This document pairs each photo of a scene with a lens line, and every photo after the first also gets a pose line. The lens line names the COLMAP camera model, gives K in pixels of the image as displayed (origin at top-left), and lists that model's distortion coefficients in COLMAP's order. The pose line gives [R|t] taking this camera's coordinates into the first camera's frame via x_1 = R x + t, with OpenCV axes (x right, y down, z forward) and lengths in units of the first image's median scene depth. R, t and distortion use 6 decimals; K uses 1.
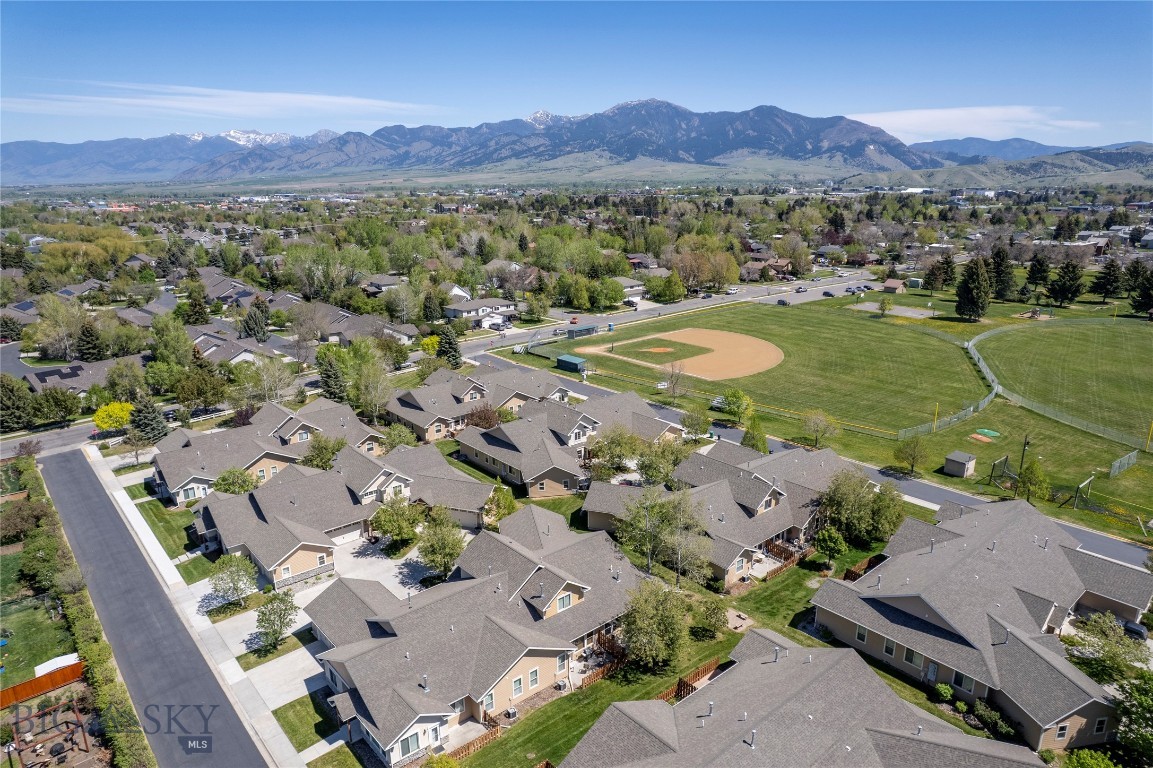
lens RADIAL K [[734.5, 0, 583.1], [0, 734.5, 389.8], [0, 0, 1]] dist [-0.077951, 0.067924]
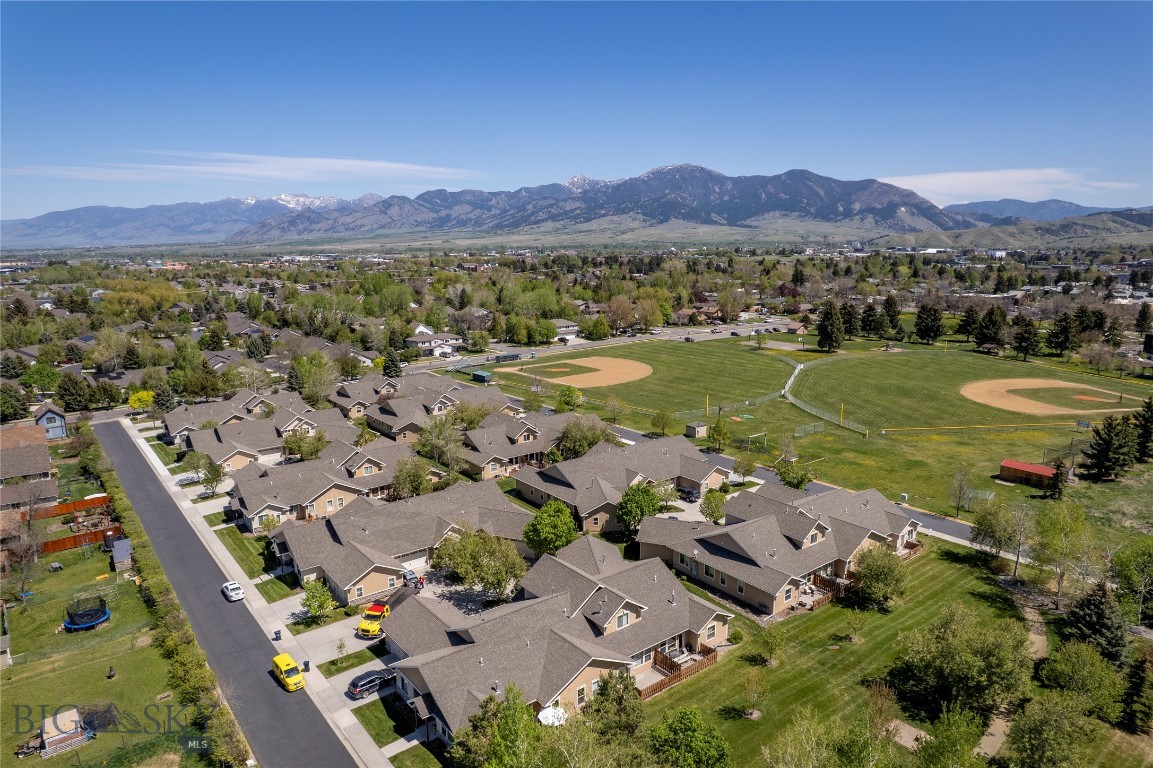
lens RADIAL K [[734.5, 0, 583.1], [0, 734.5, 389.8], [0, 0, 1]] dist [-0.077951, 0.067924]
pose [[0.998727, 0.009180, -0.049590, 0.159660], [-0.013125, 0.996724, -0.079811, 0.062423], [0.048695, 0.080360, 0.995576, -0.210017]]
